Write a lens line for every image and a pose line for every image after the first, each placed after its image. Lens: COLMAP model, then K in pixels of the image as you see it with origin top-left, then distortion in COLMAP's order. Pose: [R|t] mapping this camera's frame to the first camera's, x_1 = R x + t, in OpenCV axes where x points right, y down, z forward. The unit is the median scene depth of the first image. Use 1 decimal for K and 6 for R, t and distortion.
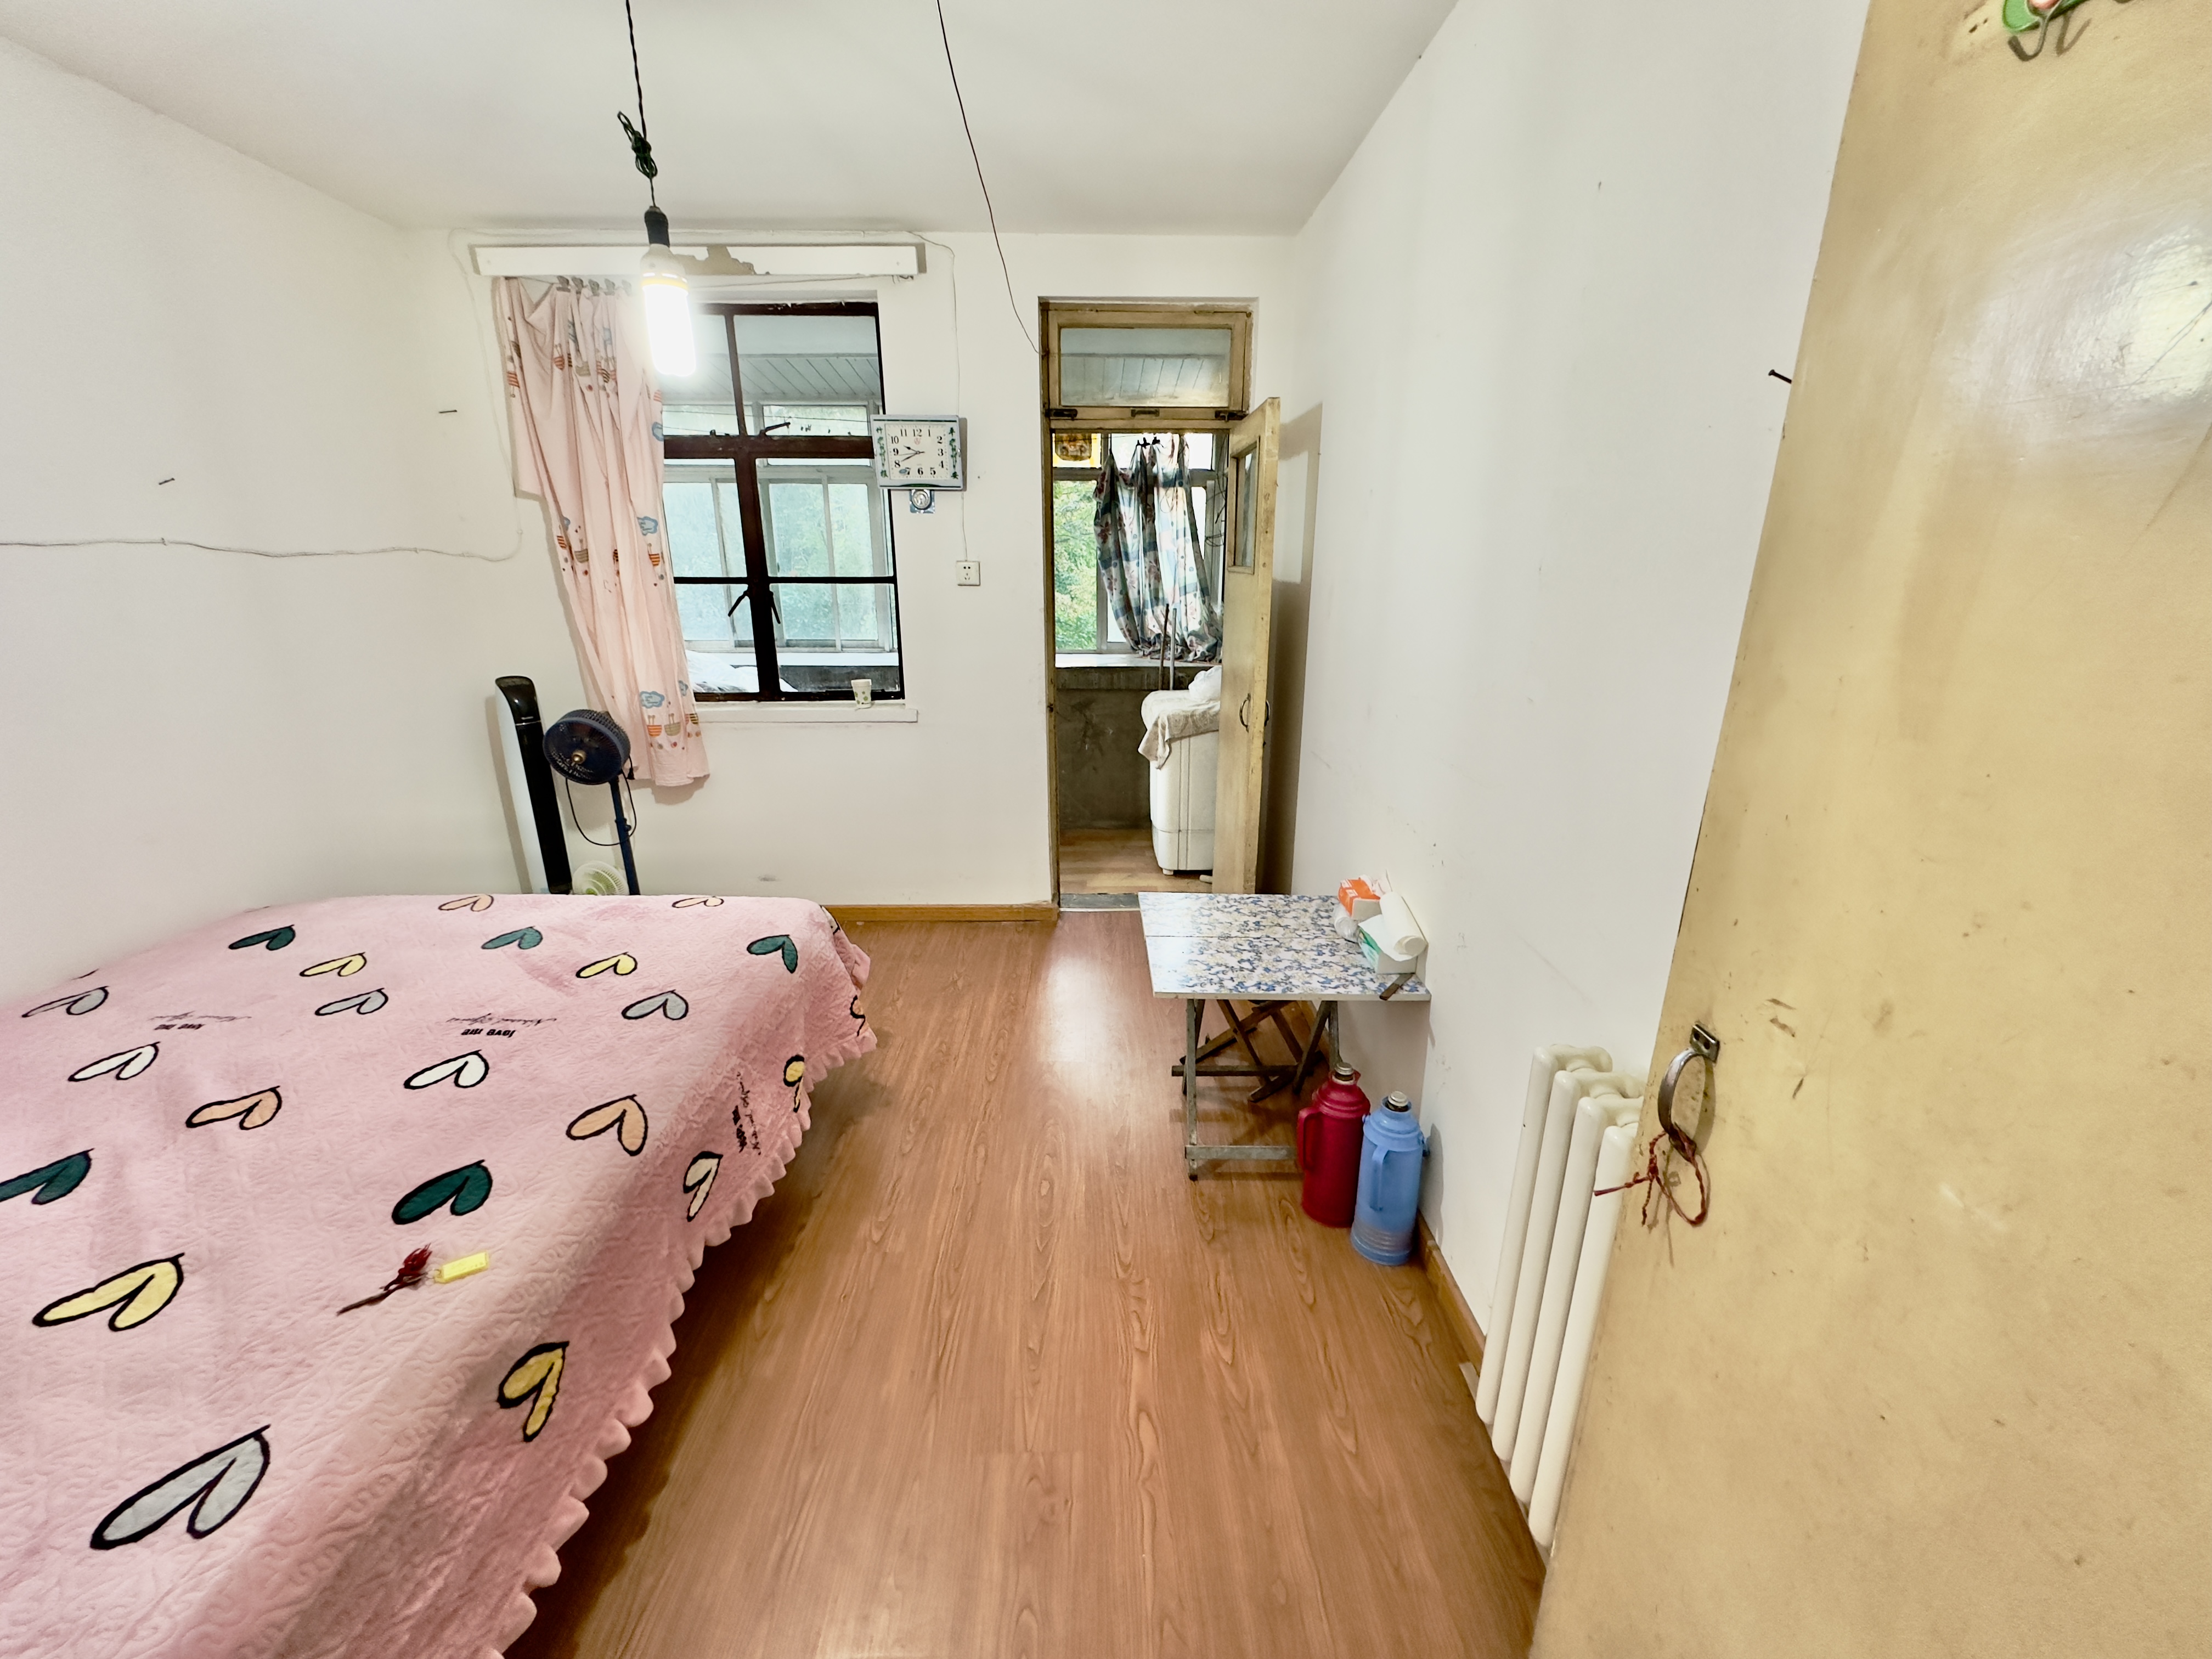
lens RADIAL K [[882.7, 0, 1106.0], [0, 882.7, 829.5], [0, 0, 1]] dist [-0.003463, 0.000376]
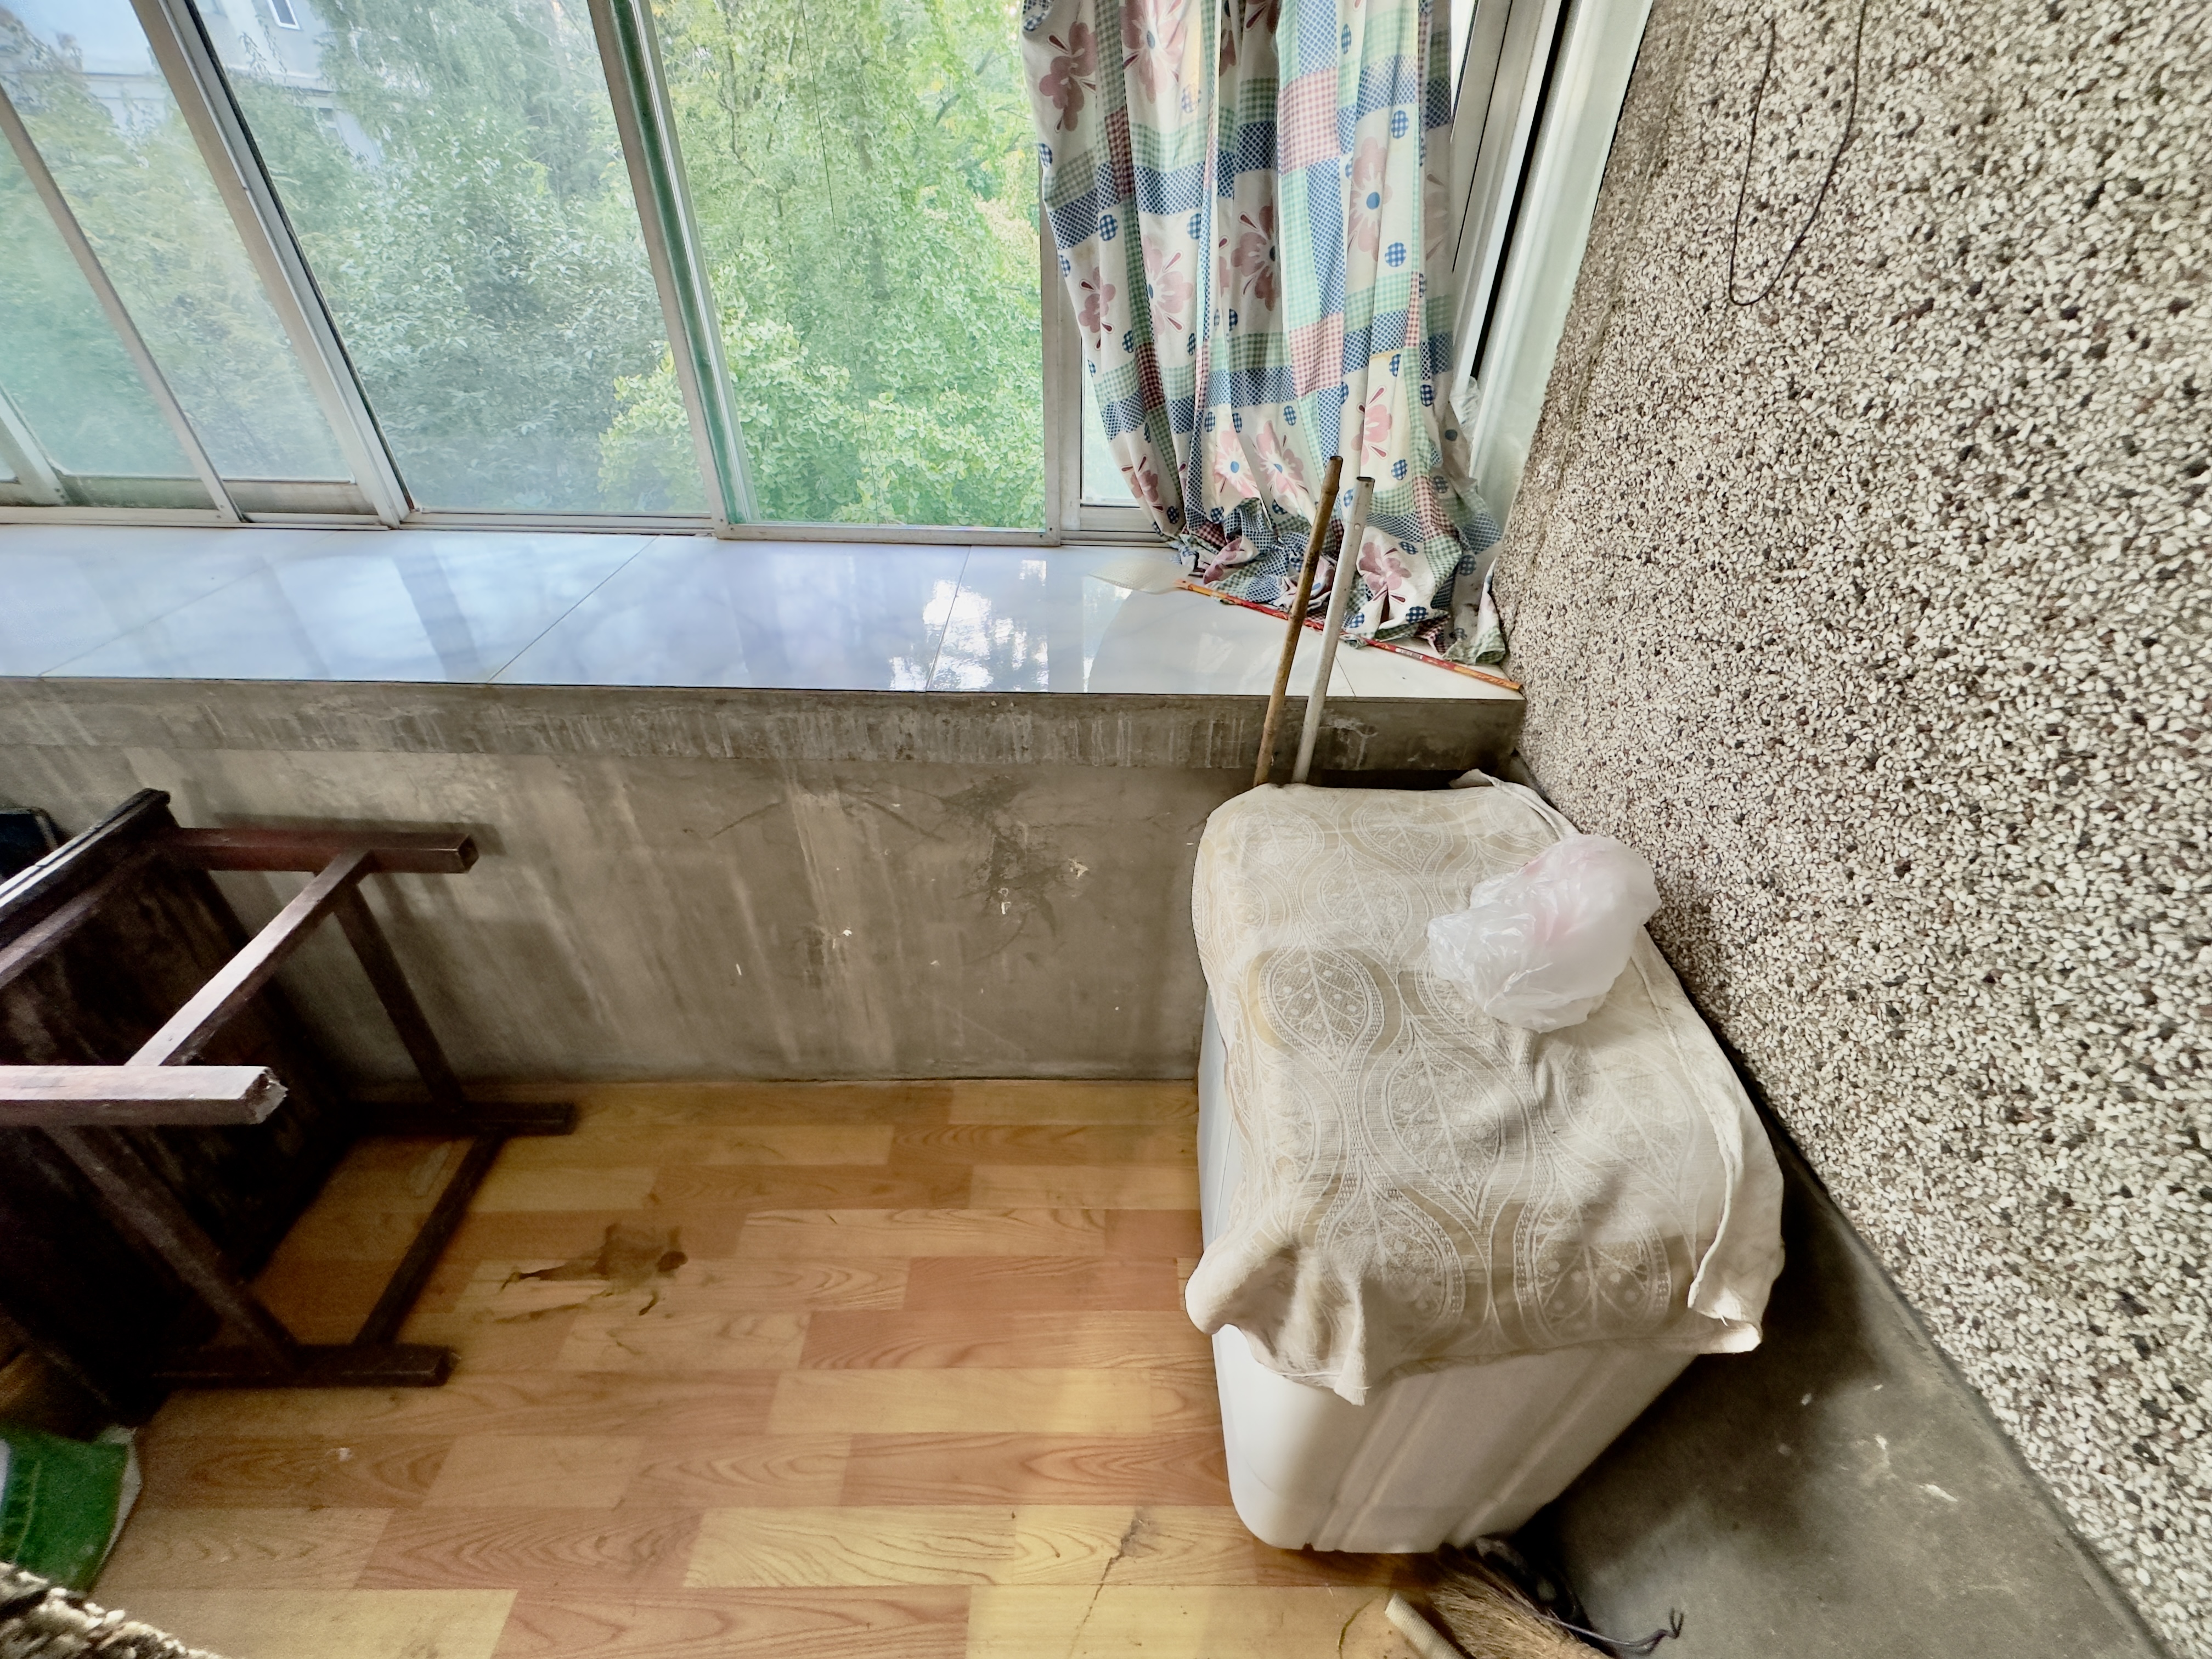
lens RADIAL K [[882.7, 0, 1106.0], [0, 882.7, 829.5], [0, 0, 1]] dist [-0.003463, 0.000376]
pose [[0.999731, 0.020549, 0.010709, 0.010133], [-0.022957, 0.941137, 0.337244, -0.218038], [-0.003149, -0.337399, 0.941356, 0.686997]]
